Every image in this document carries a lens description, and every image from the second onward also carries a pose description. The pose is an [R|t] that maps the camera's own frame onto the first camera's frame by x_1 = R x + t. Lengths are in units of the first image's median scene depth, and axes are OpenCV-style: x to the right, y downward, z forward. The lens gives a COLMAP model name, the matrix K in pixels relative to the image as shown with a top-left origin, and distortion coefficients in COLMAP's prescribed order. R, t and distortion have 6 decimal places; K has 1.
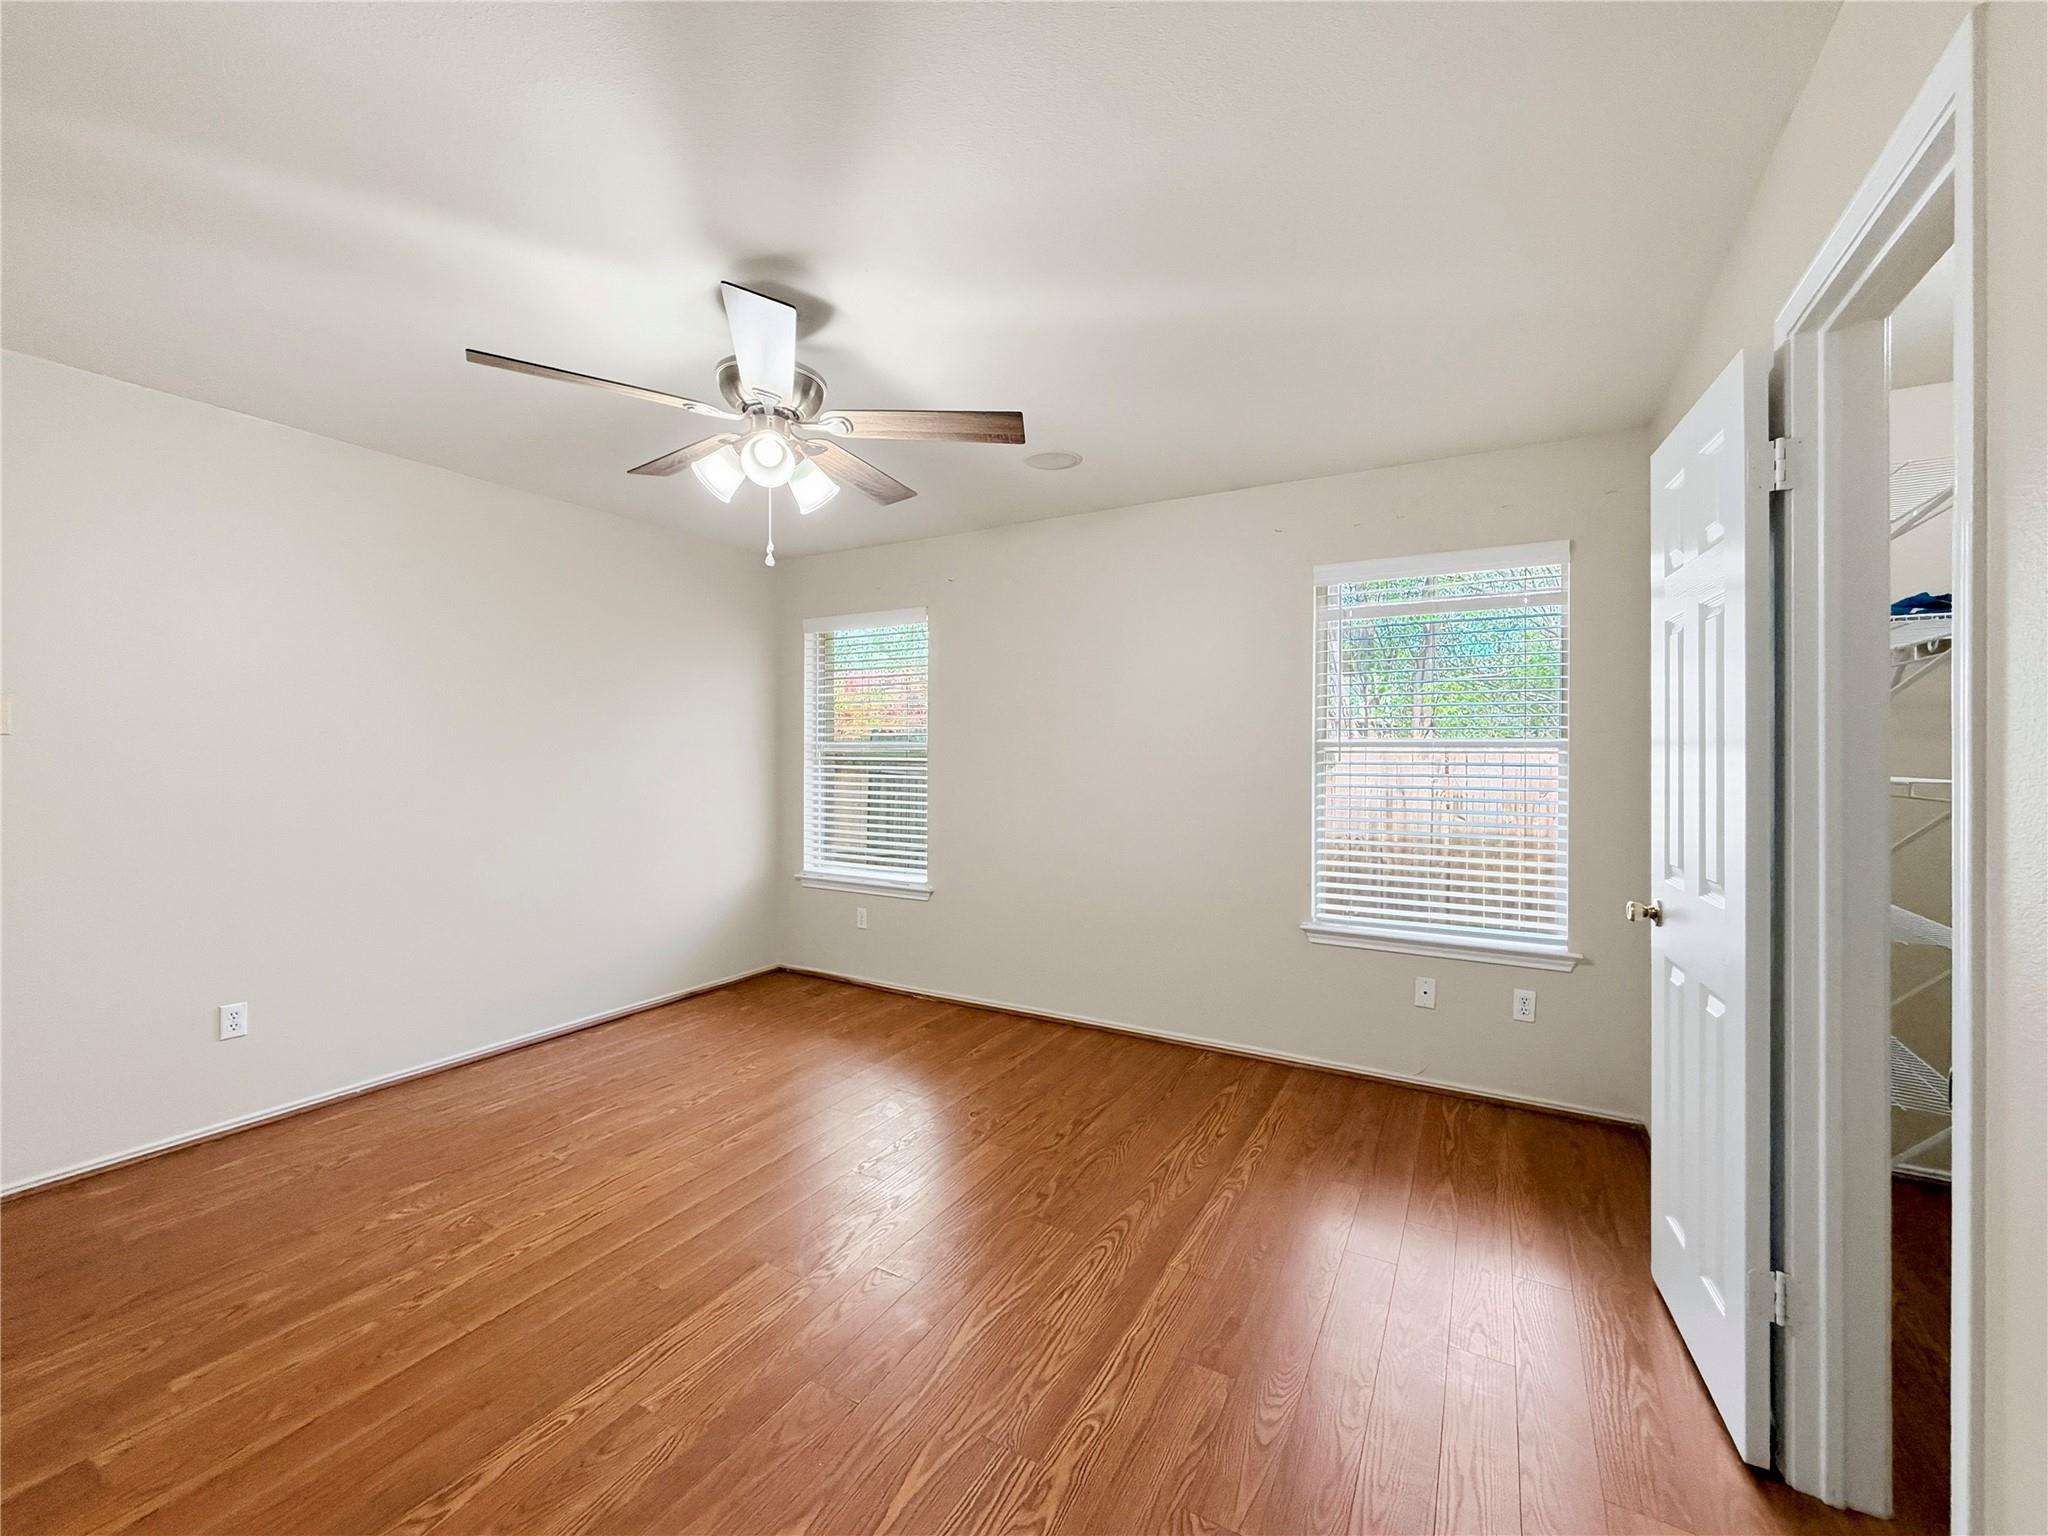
lens RADIAL K [[835.0, 0, 1008.7], [0, 835.0, 756.3], [0, 0, 1]] dist [0.000366, 0.000305]
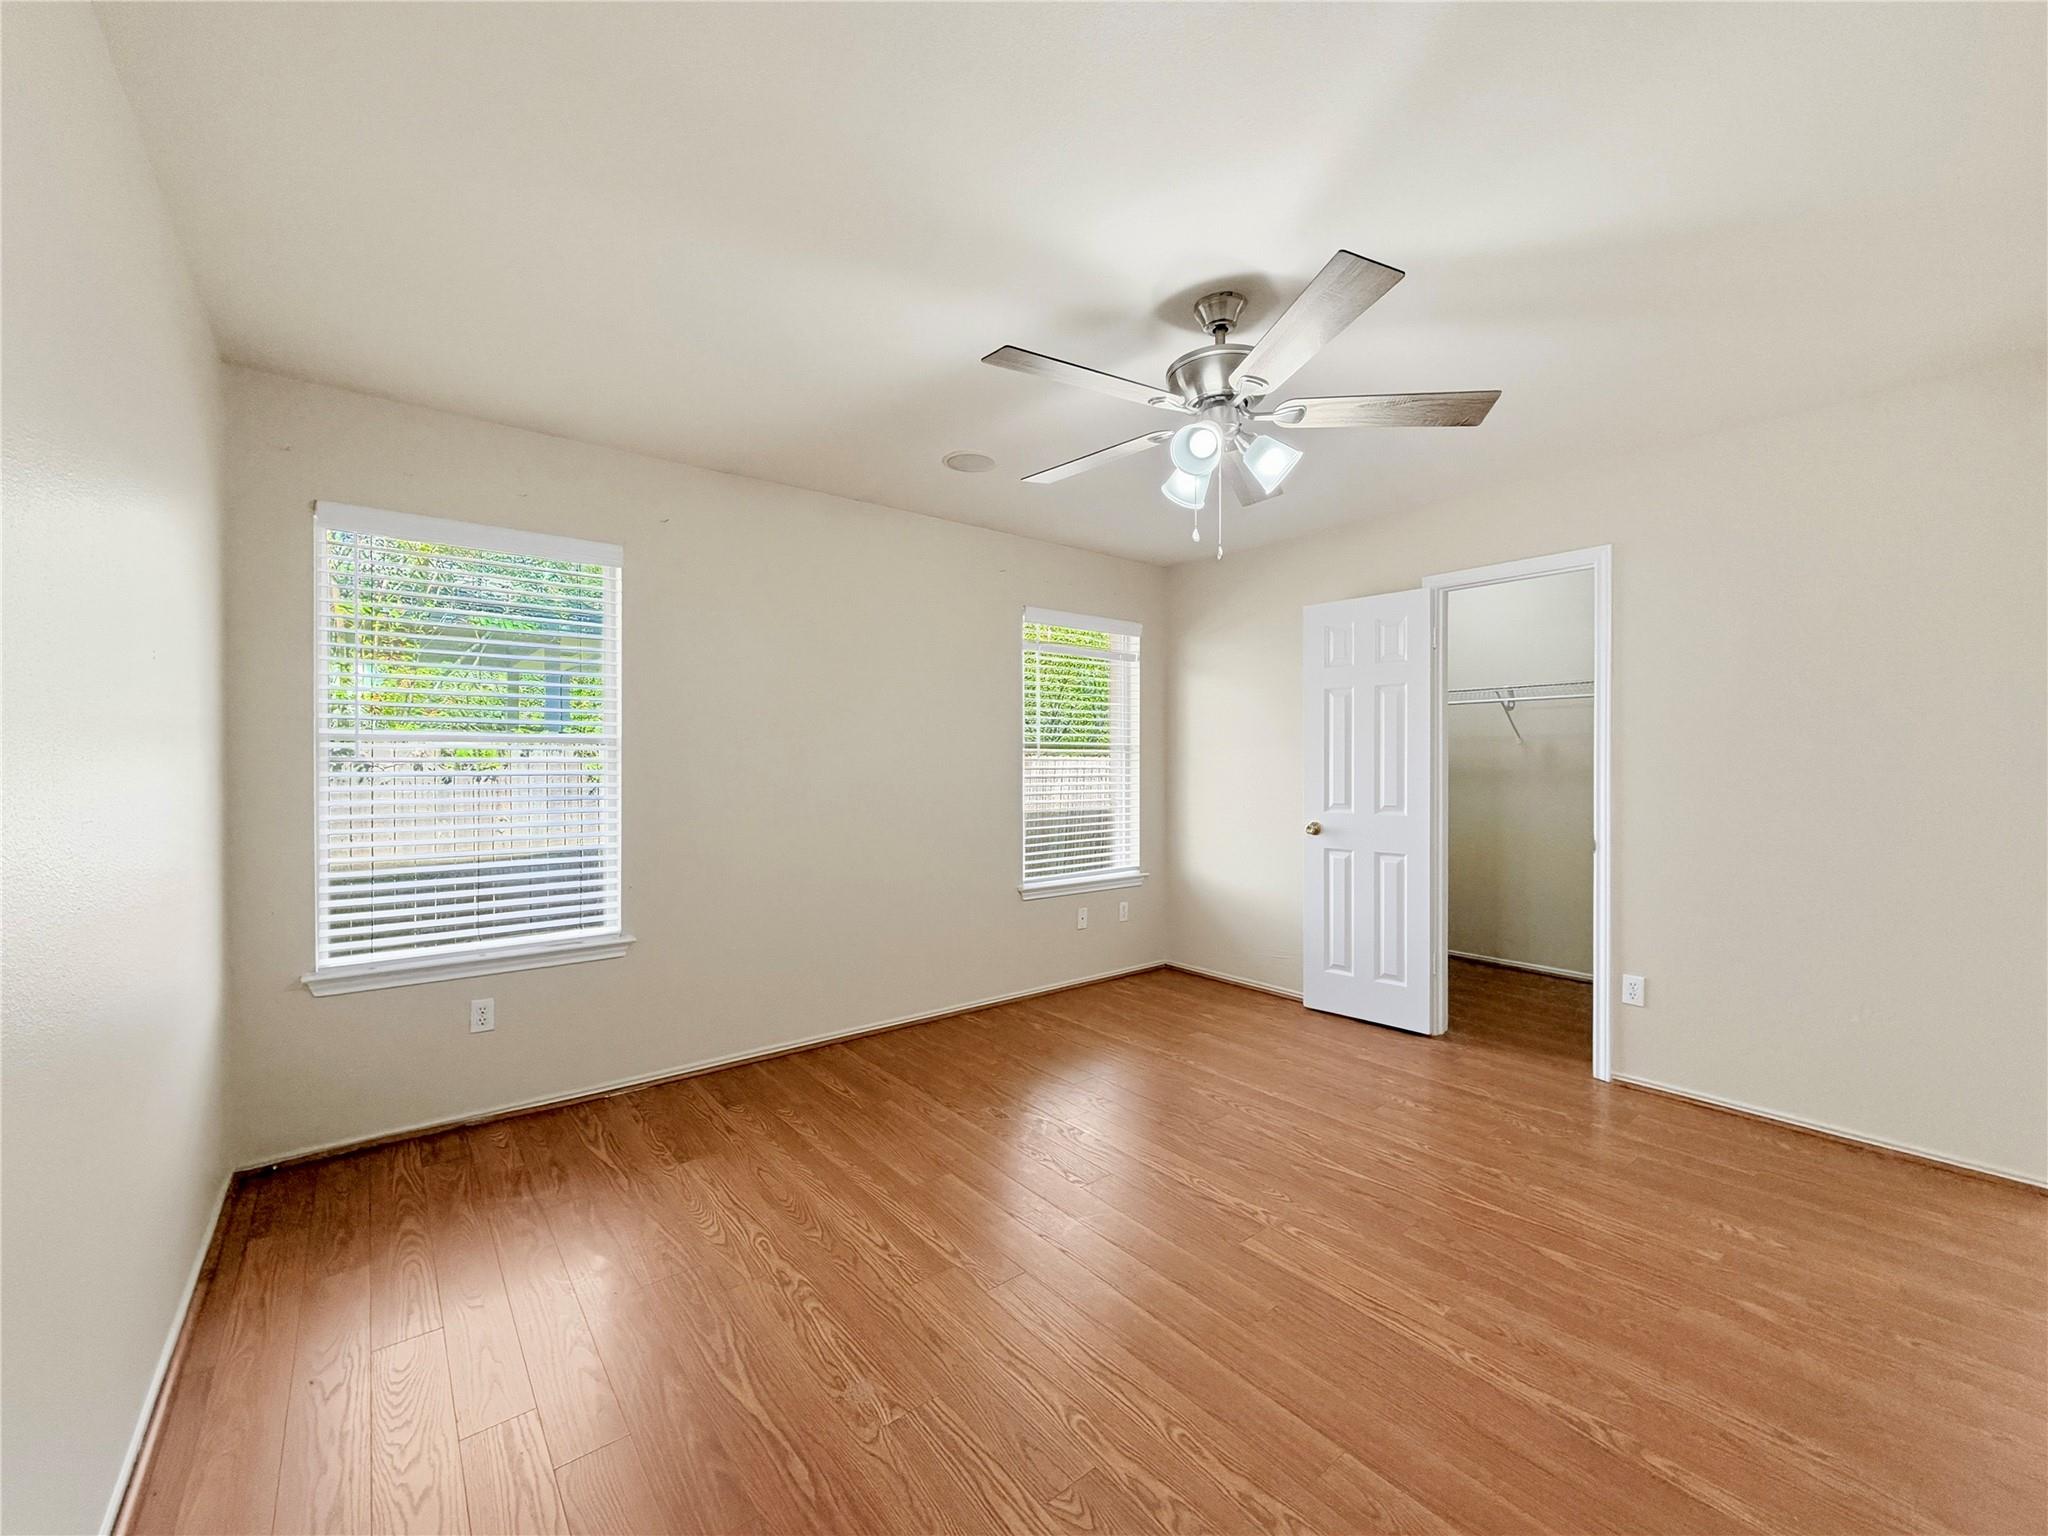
lens RADIAL K [[835.0, 0, 1014.5], [0, 835.0, 763.9], [0, 0, 1]] dist [0.000366, 0.000305]
pose [[0.361158, -0.006253, 0.932484, -0.846025], [0.007726, 0.999963, 0.003713, 0.009748], [-0.932472, 0.005864, 0.361193, 0.561161]]
